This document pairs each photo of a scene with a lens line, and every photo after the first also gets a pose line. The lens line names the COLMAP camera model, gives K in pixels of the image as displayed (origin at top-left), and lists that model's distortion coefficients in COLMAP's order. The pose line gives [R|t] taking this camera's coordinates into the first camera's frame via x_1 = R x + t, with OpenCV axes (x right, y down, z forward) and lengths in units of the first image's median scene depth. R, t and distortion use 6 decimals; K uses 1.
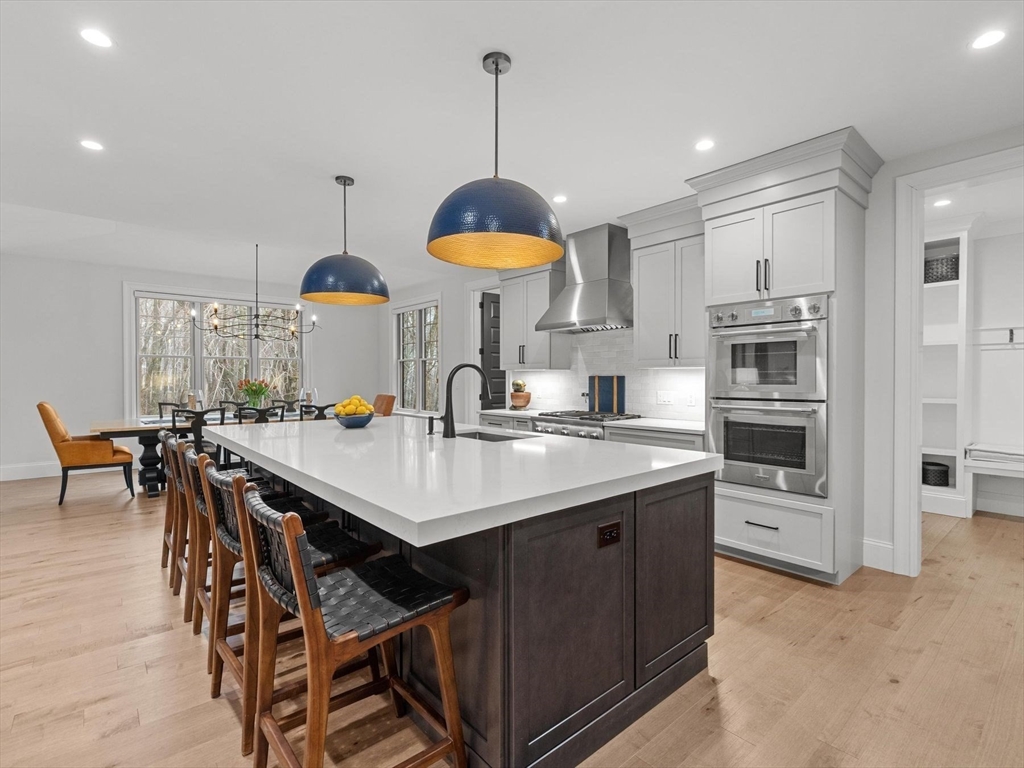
lens RADIAL K [[492.2, 0, 512.2], [0, 492.2, 381.9], [0, 0, 1]] dist [-0.005048, -0.000803]
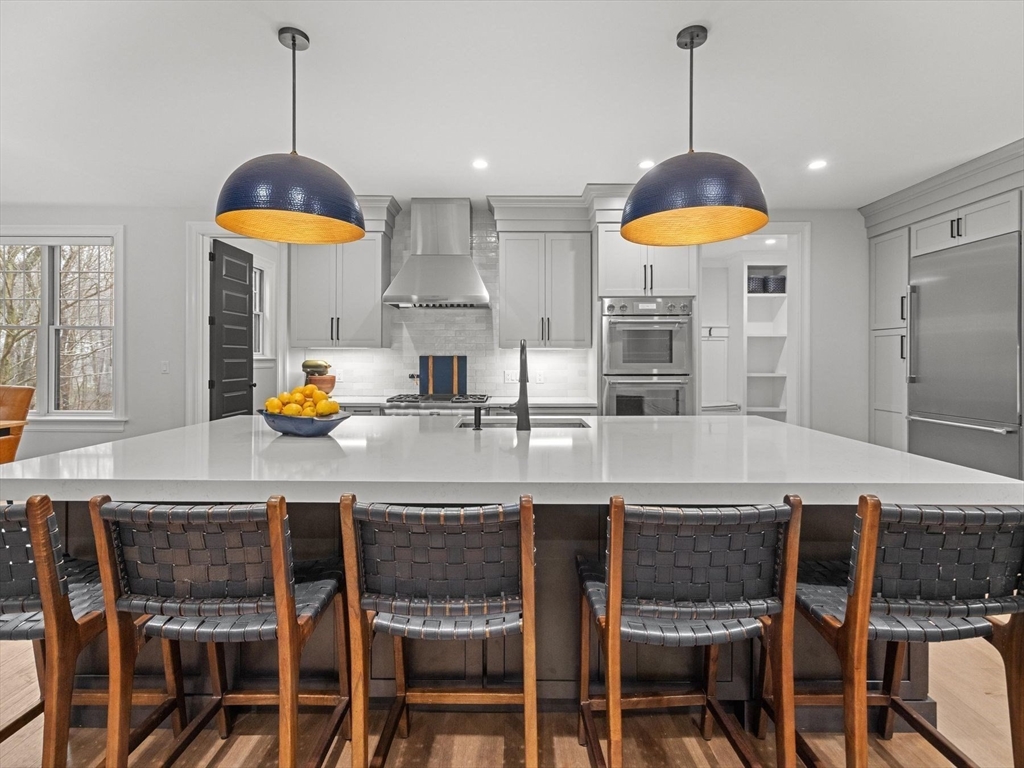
lens RADIAL K [[492.2, 0, 505.0], [0, 492.2, 367.6], [0, 0, 1]] dist [-0.005048, -0.000803]
pose [[0.659914, -0.007751, 0.751301, -0.462591], [0.004052, 0.999969, 0.006757, 0.004819], [-0.751330, -0.001415, 0.659925, 0.290987]]
